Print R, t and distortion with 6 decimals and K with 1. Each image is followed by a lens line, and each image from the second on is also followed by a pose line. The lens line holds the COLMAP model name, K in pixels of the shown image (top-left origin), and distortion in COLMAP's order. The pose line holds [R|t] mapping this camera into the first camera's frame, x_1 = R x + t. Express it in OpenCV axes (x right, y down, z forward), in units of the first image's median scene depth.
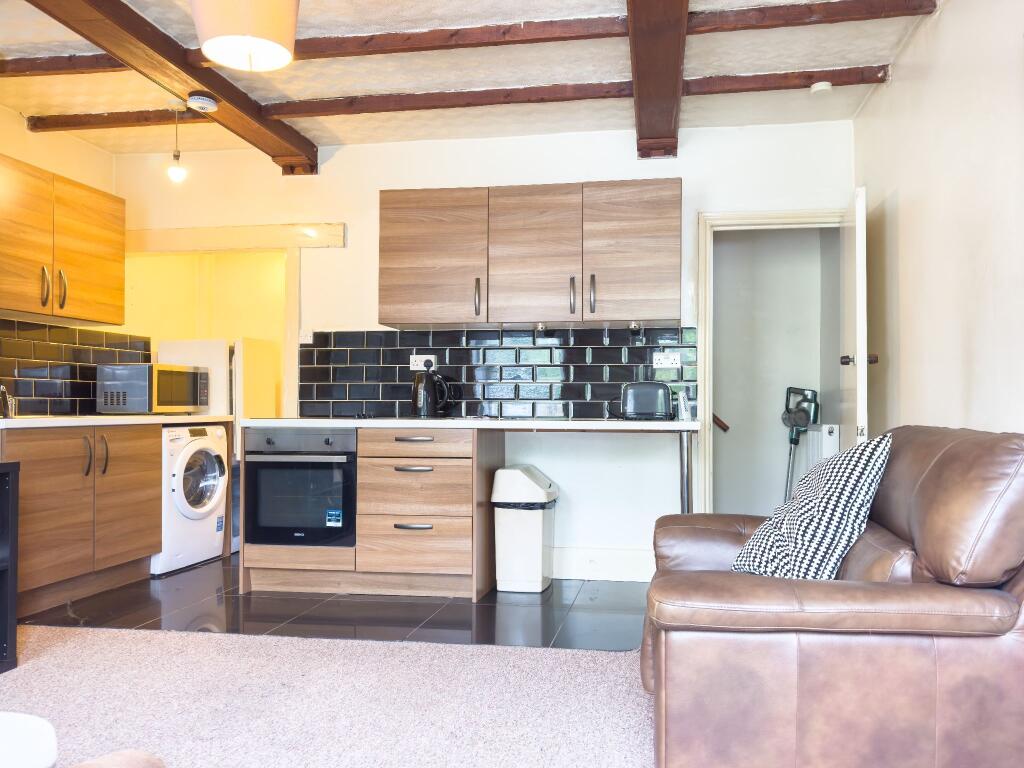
lens RADIAL K [[881.3, 0, 512.0], [0, 881.3, 384.0], [0, 0, 1]] dist [-0.002616, -0.002749]
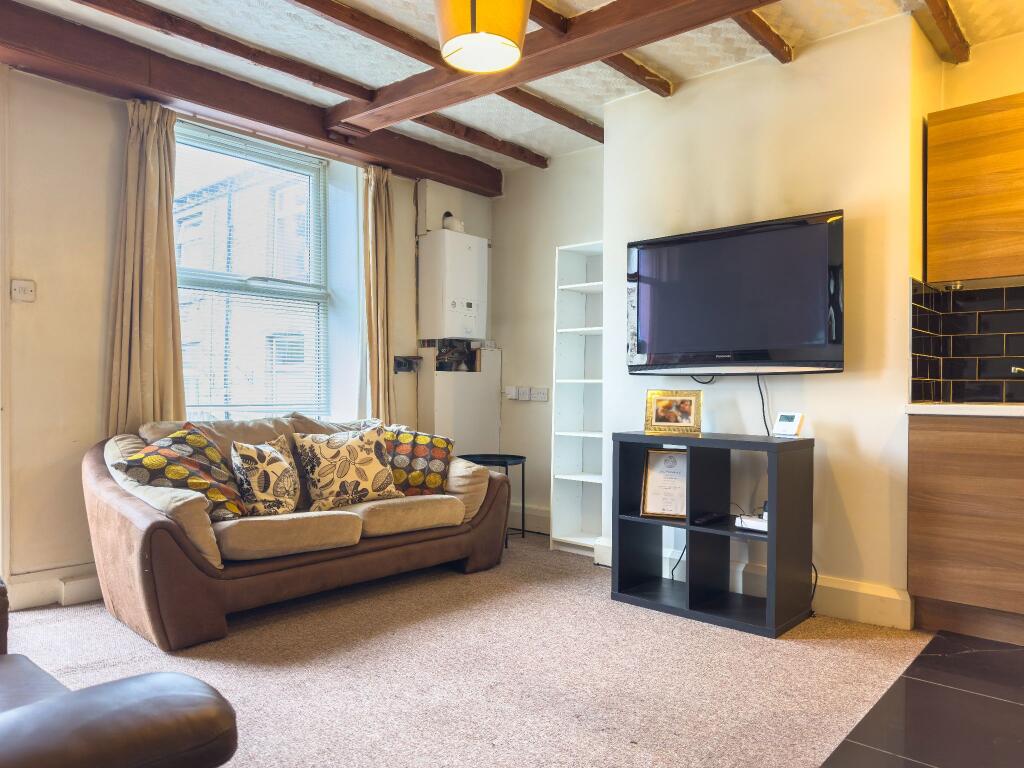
lens RADIAL K [[733.3, 0, 512.0], [0, 733.3, 384.0], [0, 0, 1]] dist [-0.001106, -0.000688]
pose [[-0.523471, -0.004243, -0.852033, 0.307891], [0.017359, 0.999727, -0.015644, 0.024032], [0.851867, -0.022980, -0.523254, 1.066804]]
